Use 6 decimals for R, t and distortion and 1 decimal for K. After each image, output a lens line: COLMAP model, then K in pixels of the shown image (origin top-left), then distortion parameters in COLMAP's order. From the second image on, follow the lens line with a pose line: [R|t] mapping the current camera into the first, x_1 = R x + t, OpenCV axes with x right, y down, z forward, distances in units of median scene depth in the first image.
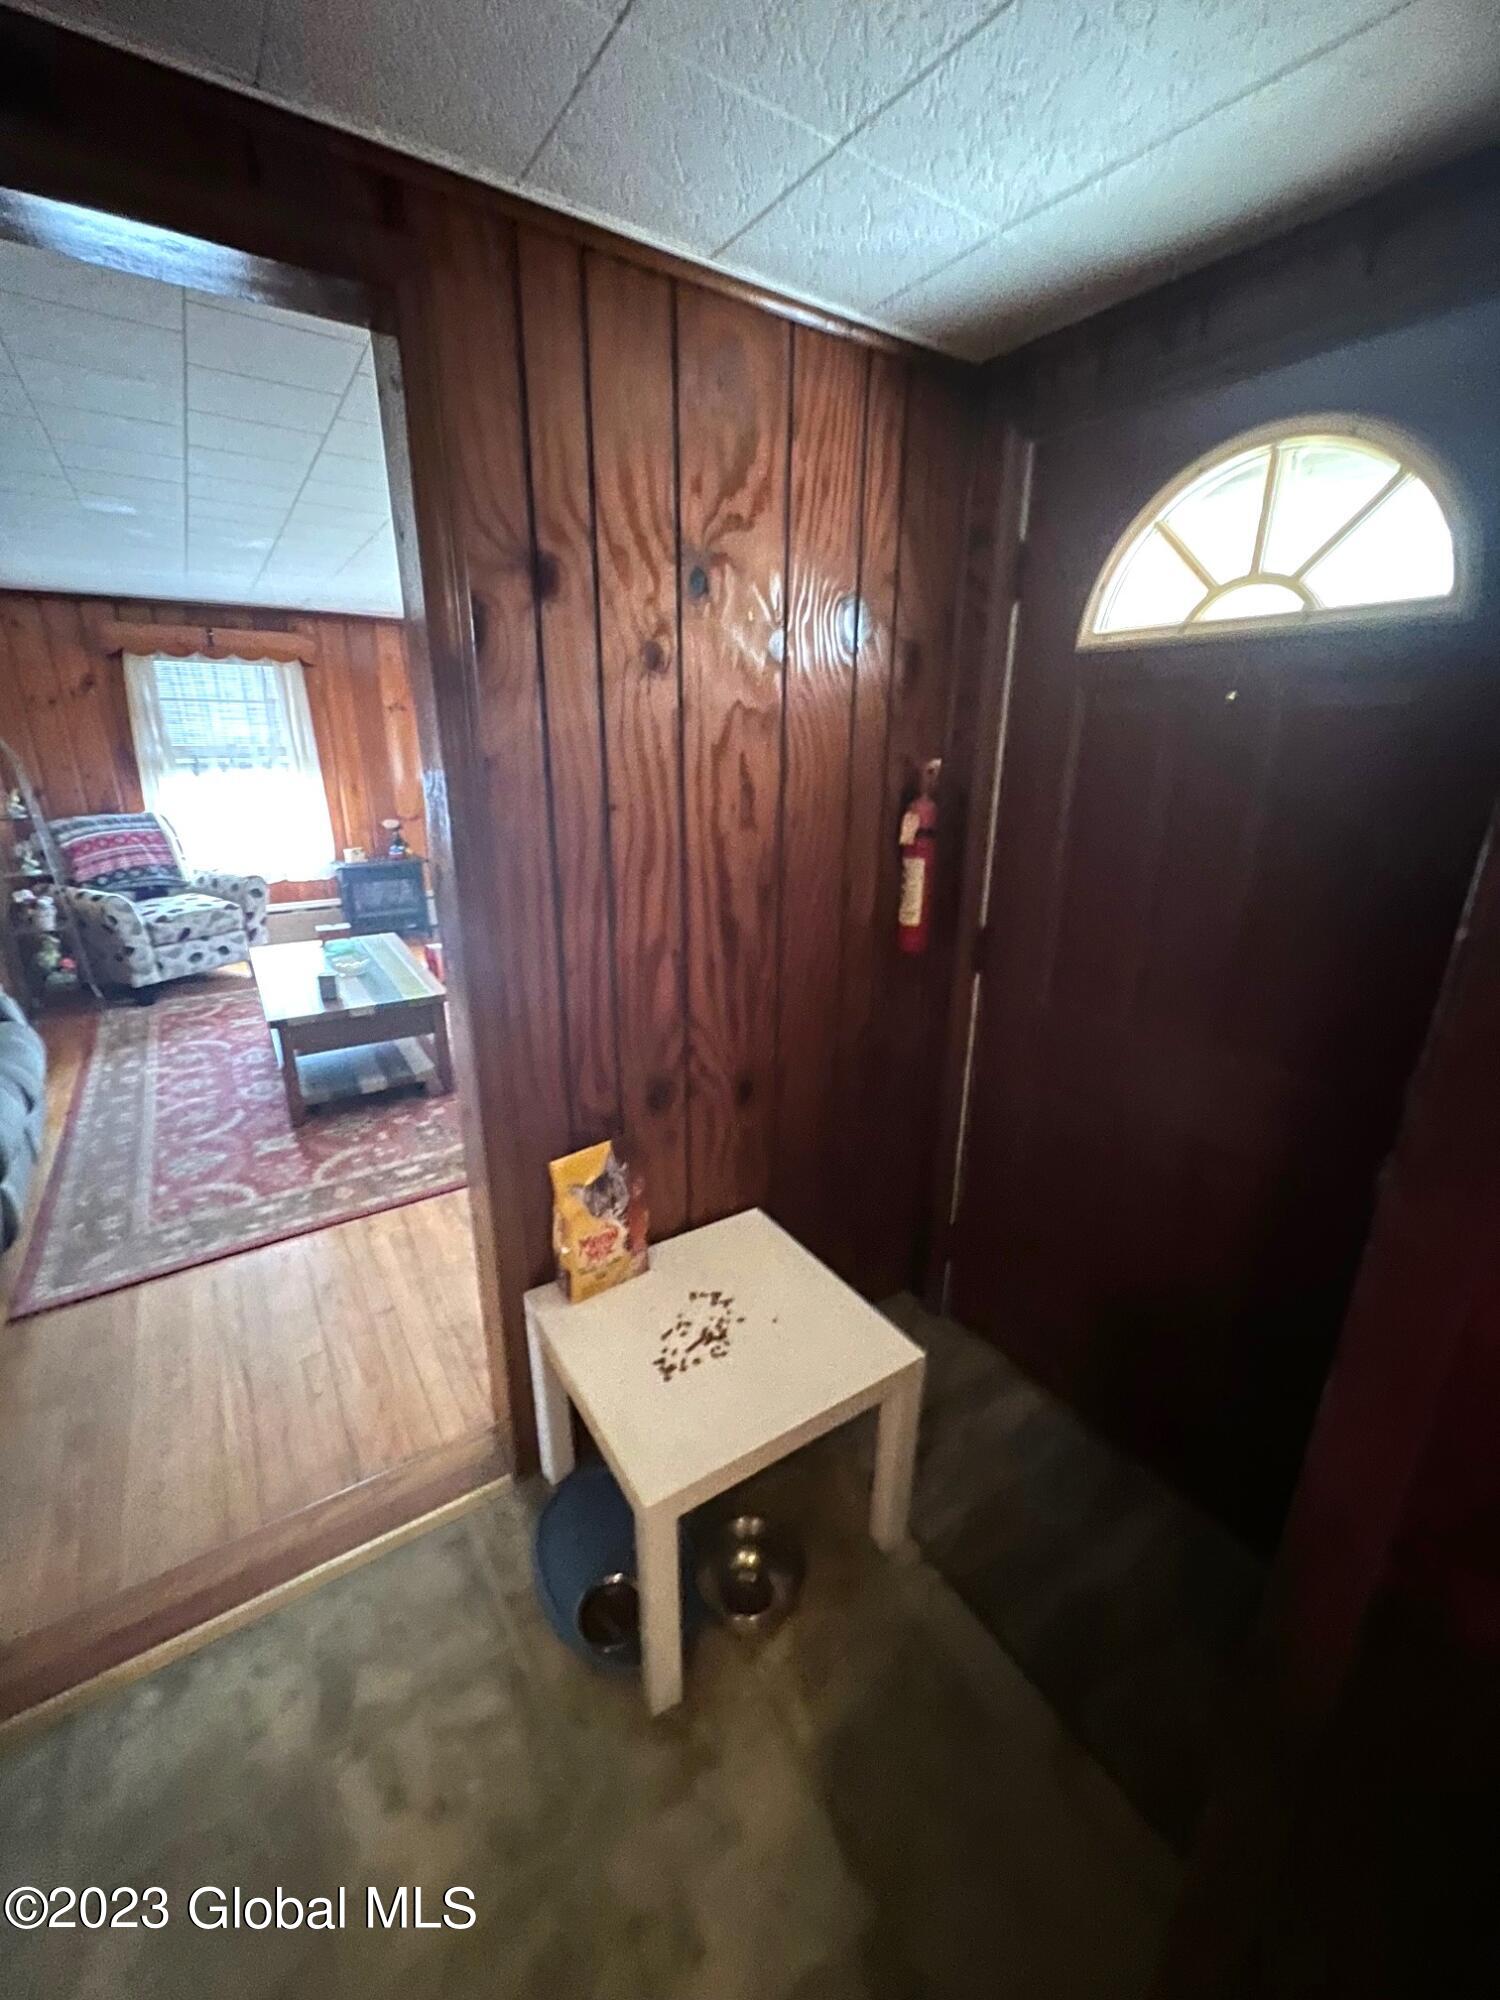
lens RADIAL K [[802.4, 0, 757.4], [0, 802.4, 991.1], [0, 0, 1]] dist [-0.000767, -0.000110]
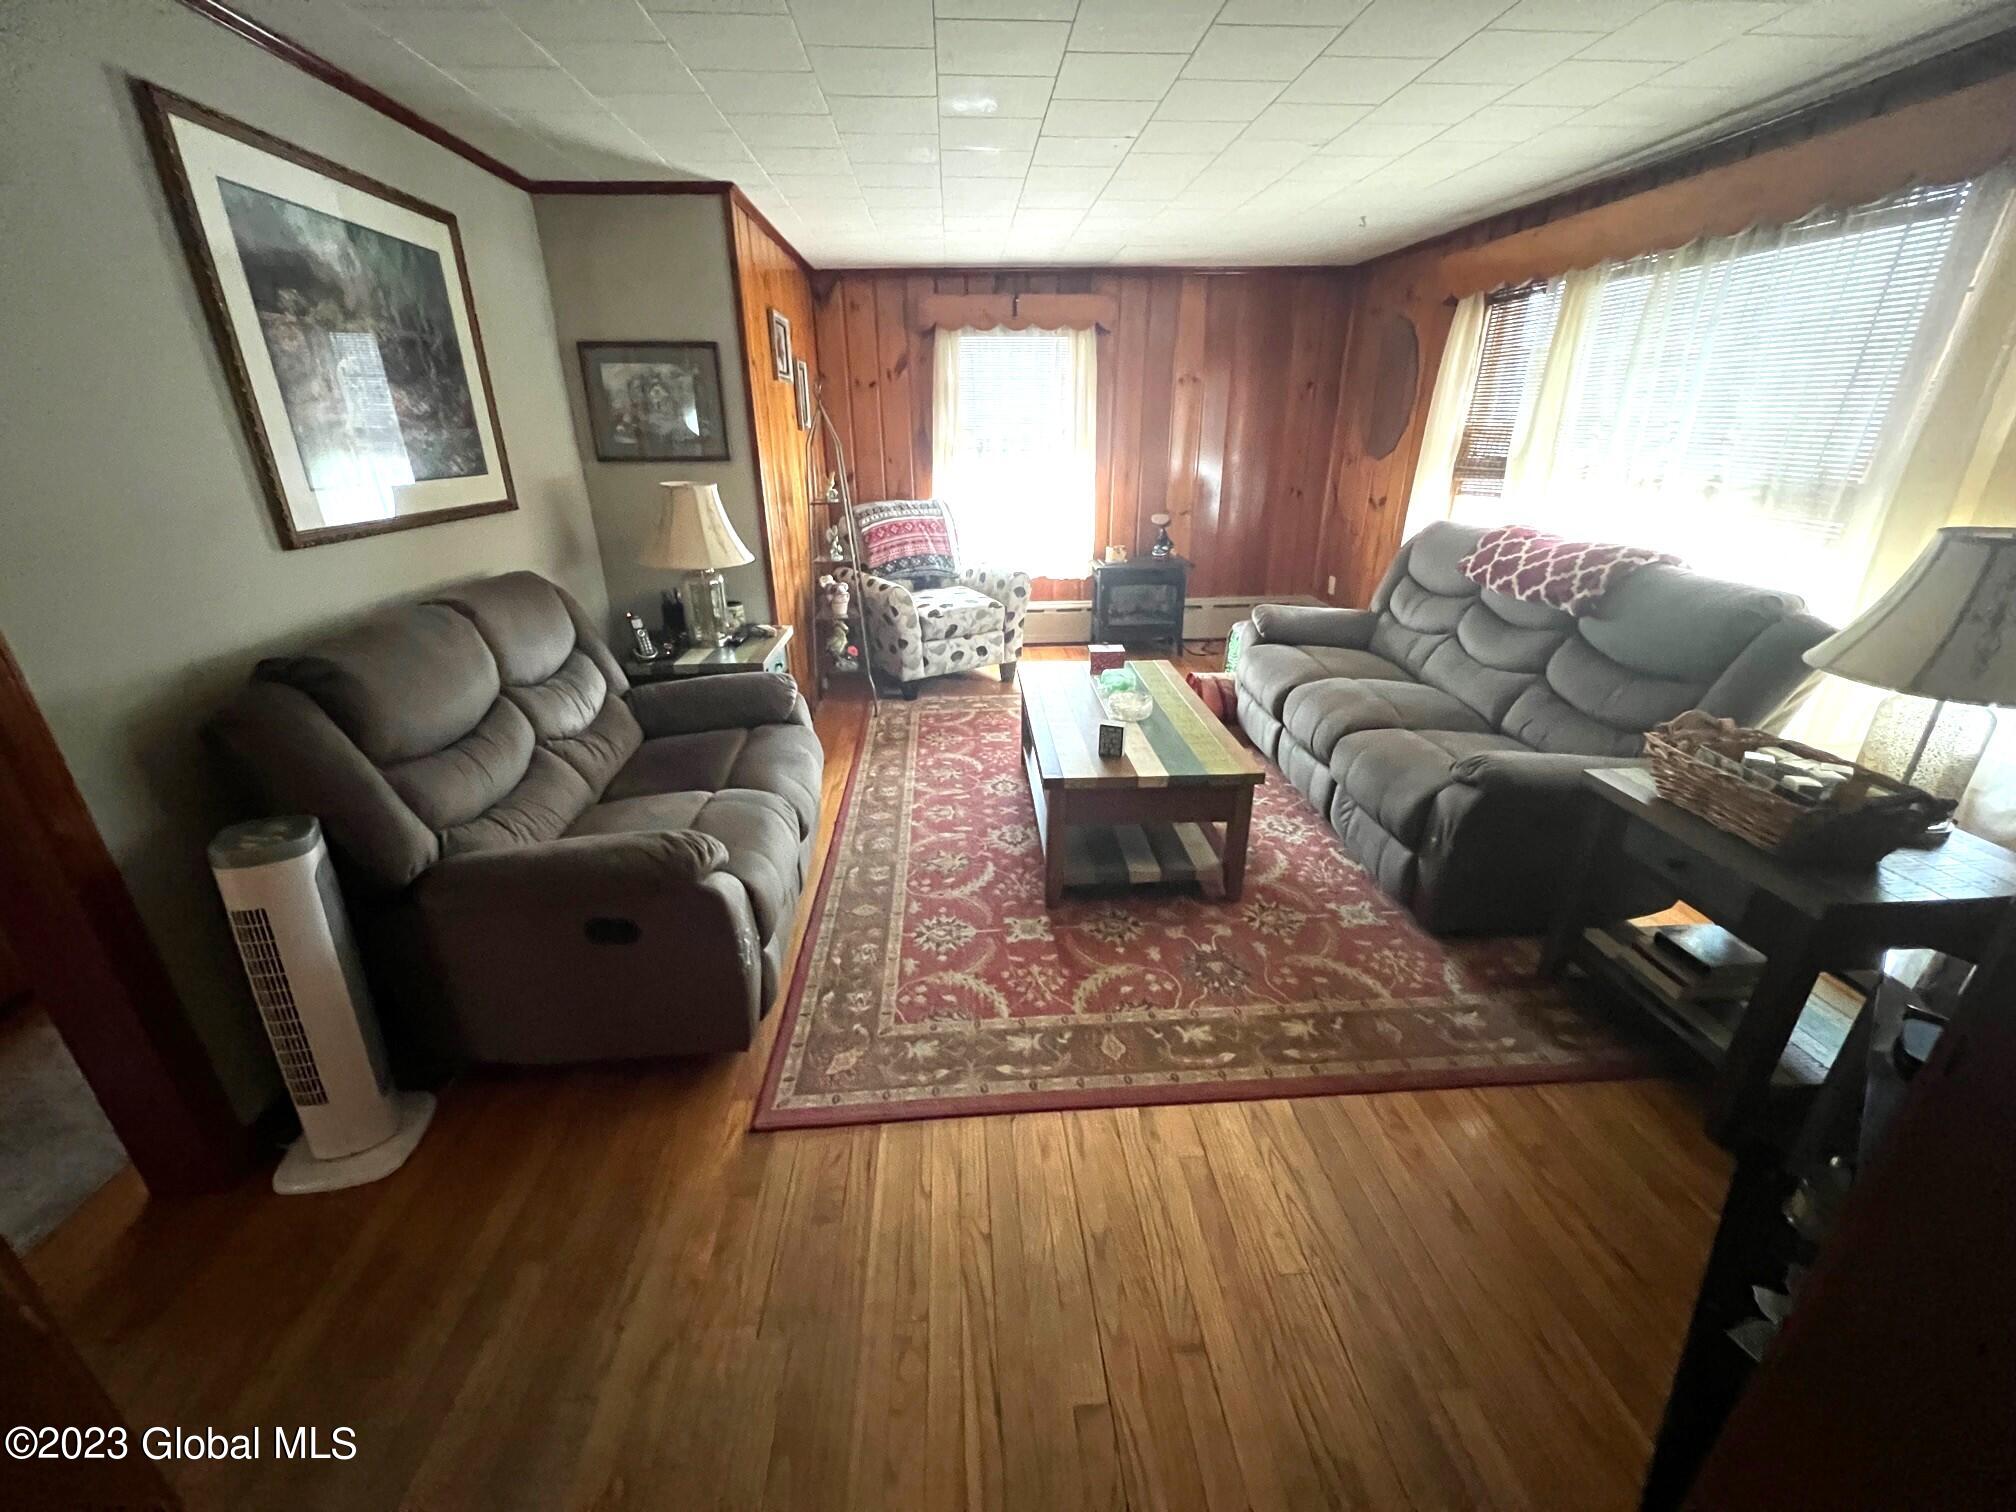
lens RADIAL K [[808.8, 0, 1000.7], [0, 808.8, 749.5], [0, 0, 1]] dist [-0.000767, -0.000110]
pose [[0.858280, 0.176399, -0.481911, -0.243813], [-0.140369, 0.983951, 0.110168, -0.063760], [0.493611, -0.026909, 0.869267, 0.265169]]
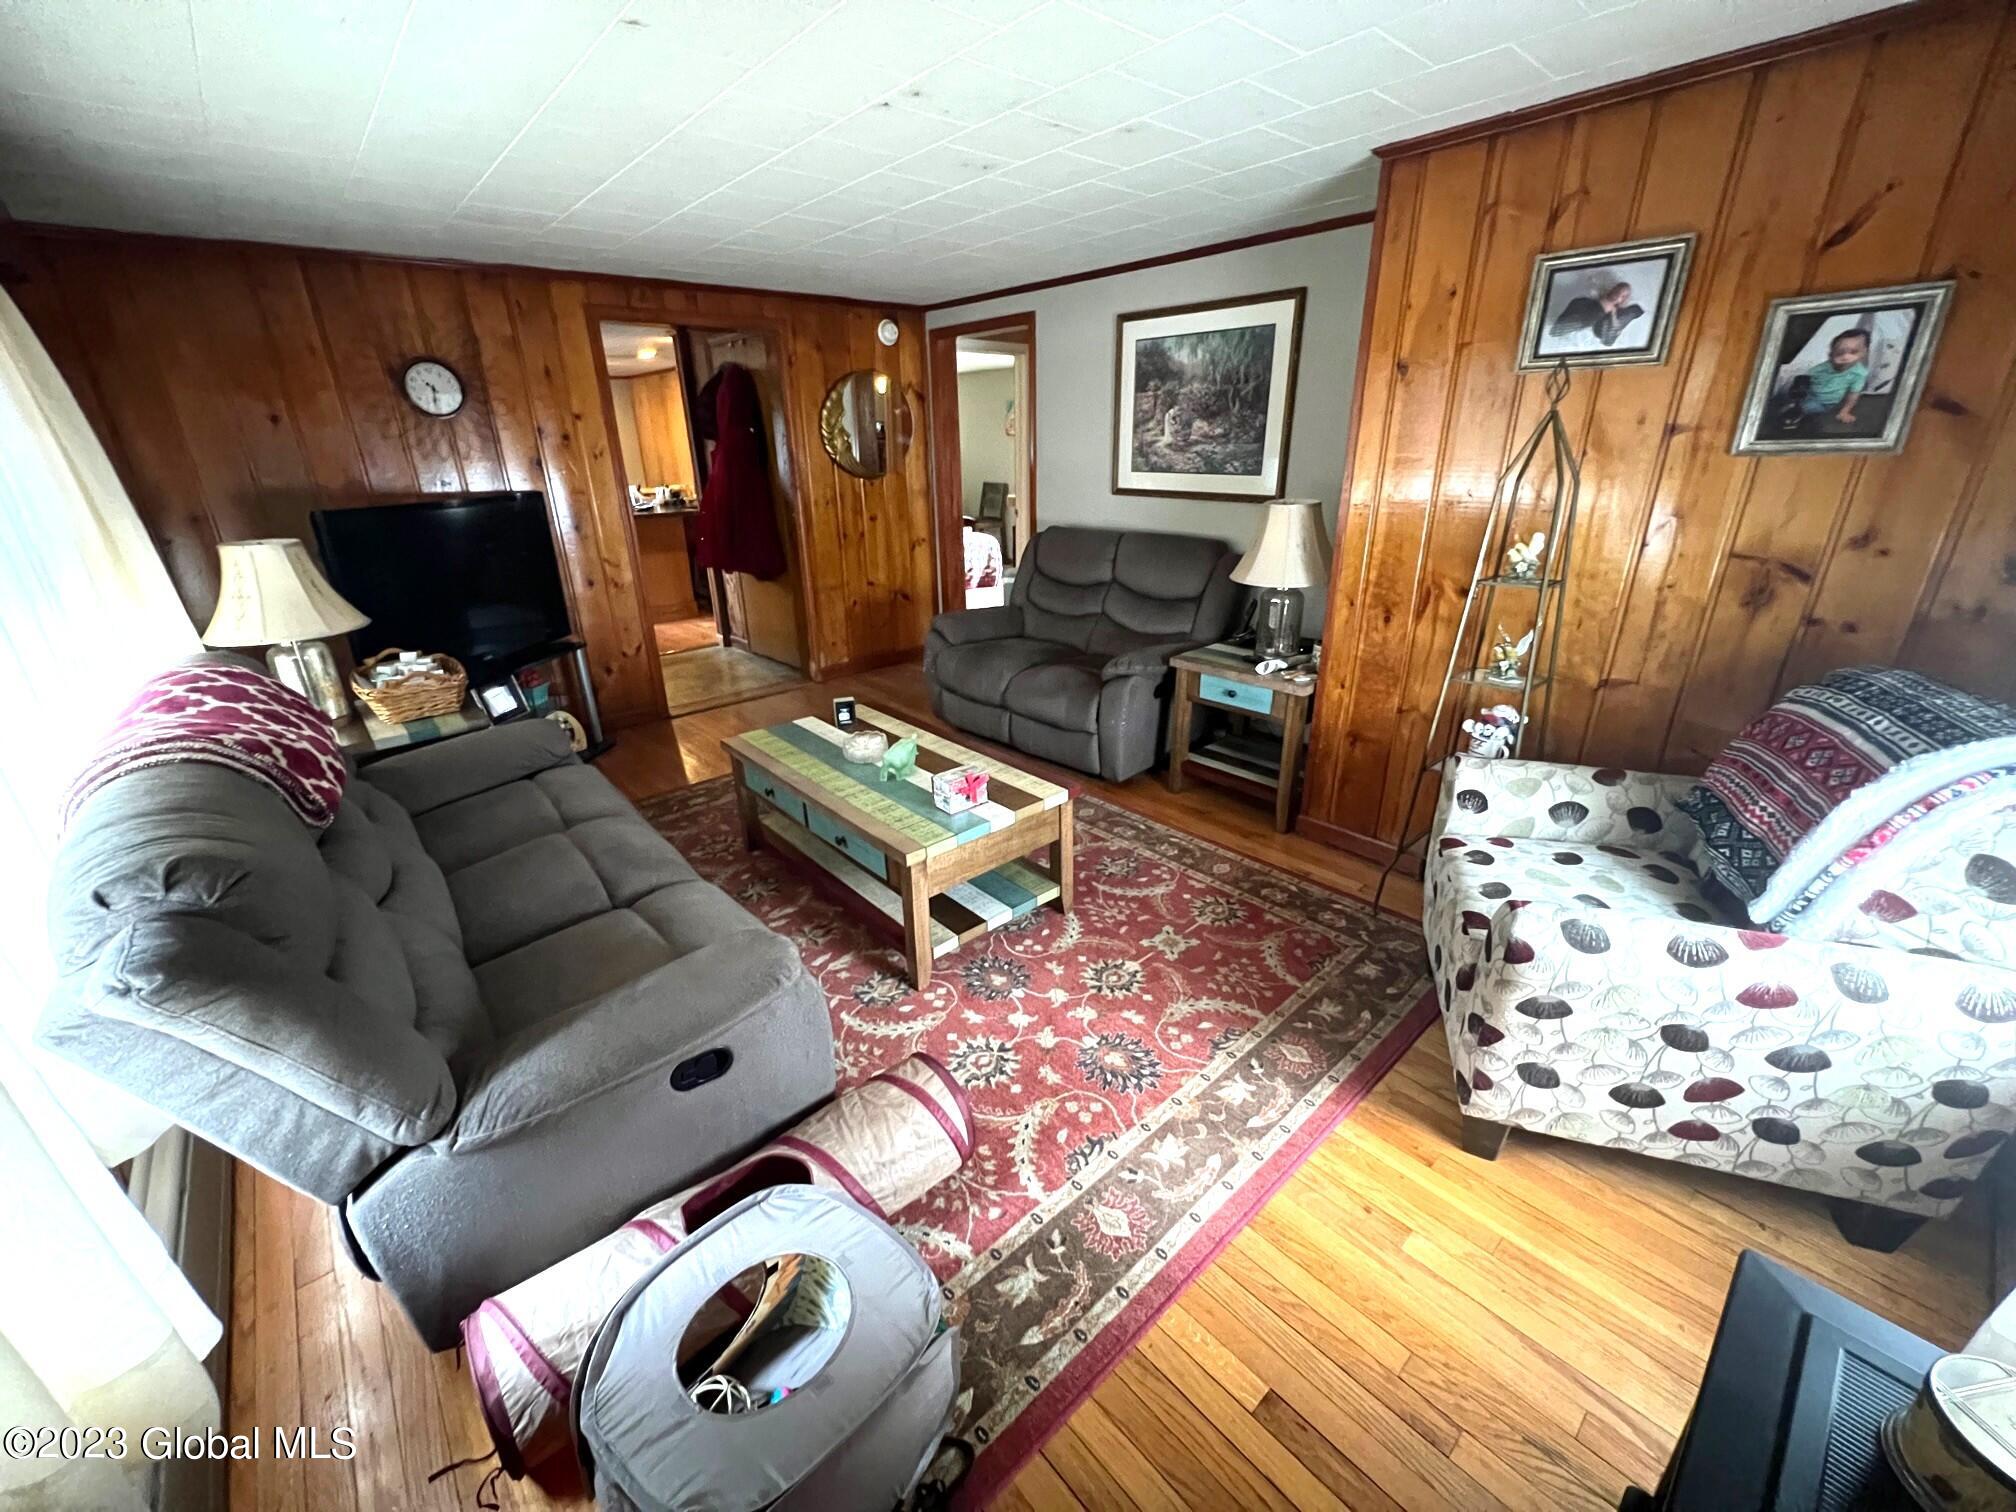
lens RADIAL K [[808.8, 0, 1000.9], [0, 808.8, 752.9], [0, 0, 1]] dist [-0.000767, -0.000110]
pose [[-0.992740, 0.053222, -0.107862, -0.593272], [-0.026337, 0.778820, 0.626695, -0.551006], [0.117359, 0.624986, -0.771764, 1.732855]]
